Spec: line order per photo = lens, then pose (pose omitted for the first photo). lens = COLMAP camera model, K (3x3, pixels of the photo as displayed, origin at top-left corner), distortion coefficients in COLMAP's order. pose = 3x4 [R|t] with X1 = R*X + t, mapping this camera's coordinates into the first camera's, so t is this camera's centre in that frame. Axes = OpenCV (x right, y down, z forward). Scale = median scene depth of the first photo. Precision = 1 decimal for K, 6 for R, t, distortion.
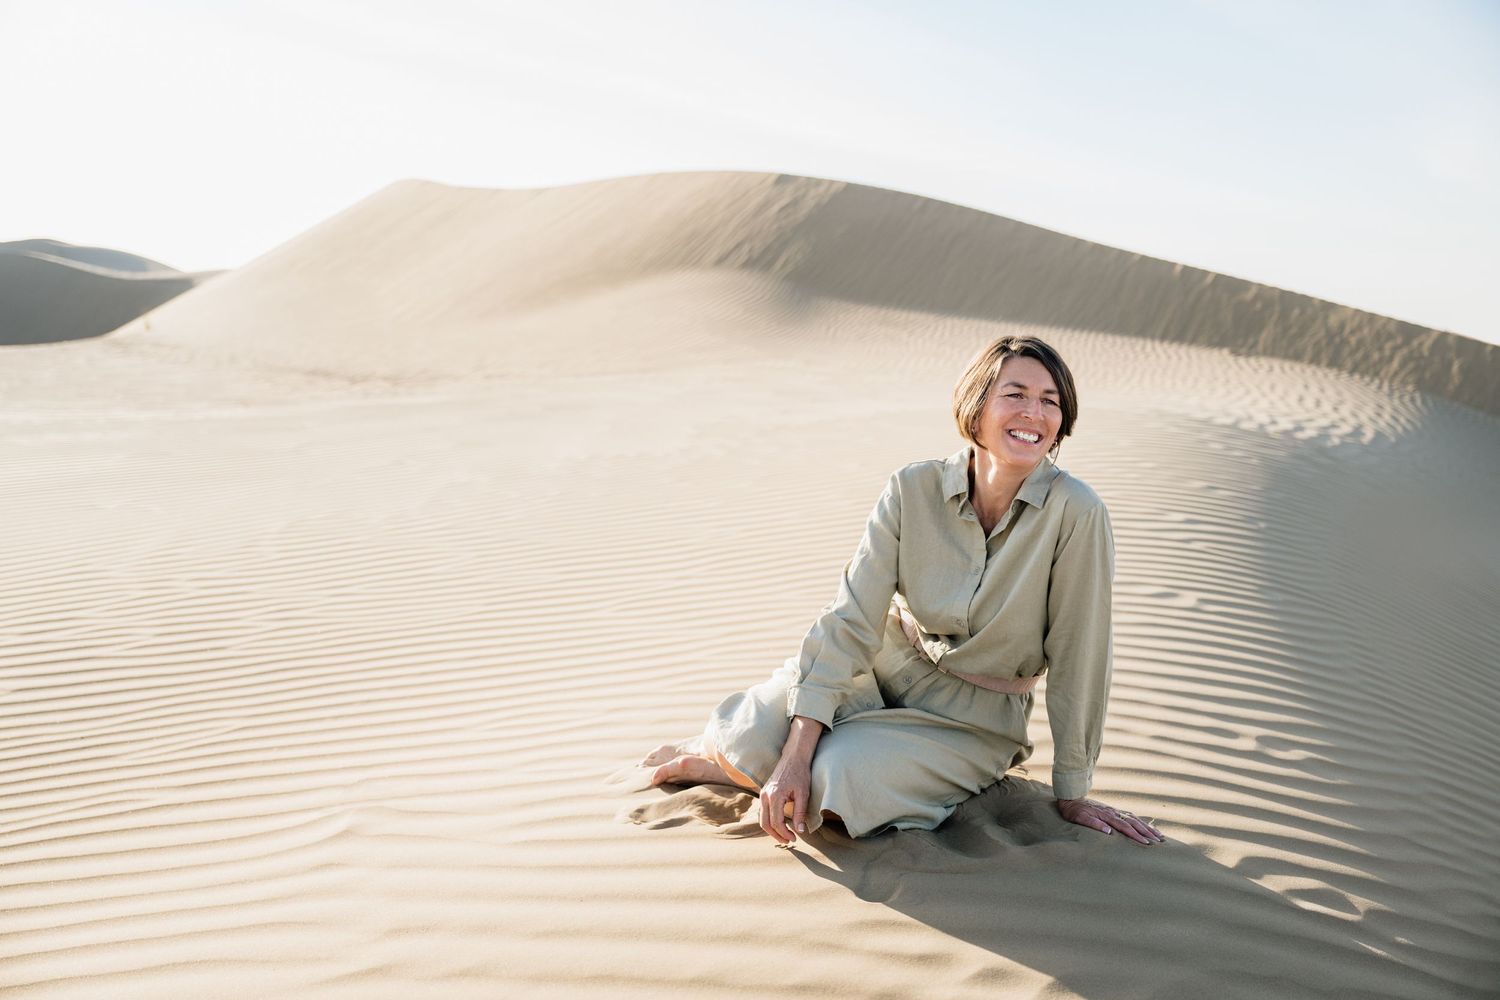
lens RADIAL K [[1628.7, 0, 752.1], [0, 1628.7, 497.4], [0, 0, 1]] dist [-0.021407, 0.000000]
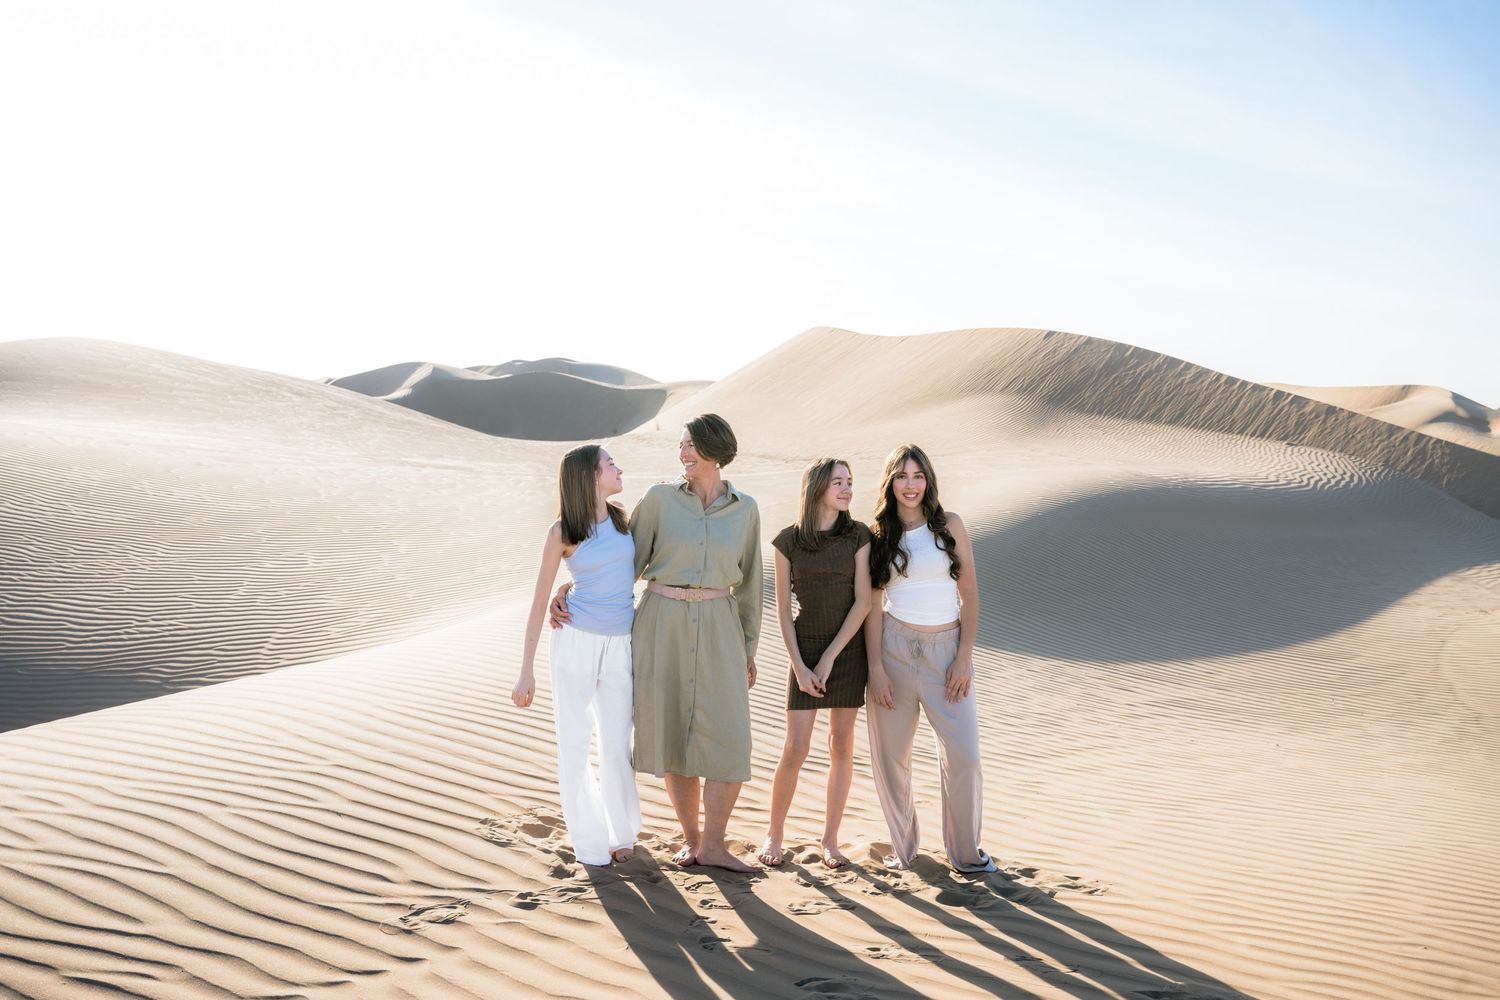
lens RADIAL K [[1431.3, 0, 750.5], [0, 1431.3, 497.7], [0, 0, 1]] dist [-0.000220, 0.000000]
pose [[0.966454, 0.005989, -0.256772, 0.100360], [-0.018371, 0.998779, -0.045850, 0.034351], [0.256184, 0.049029, 0.965384, -0.435350]]
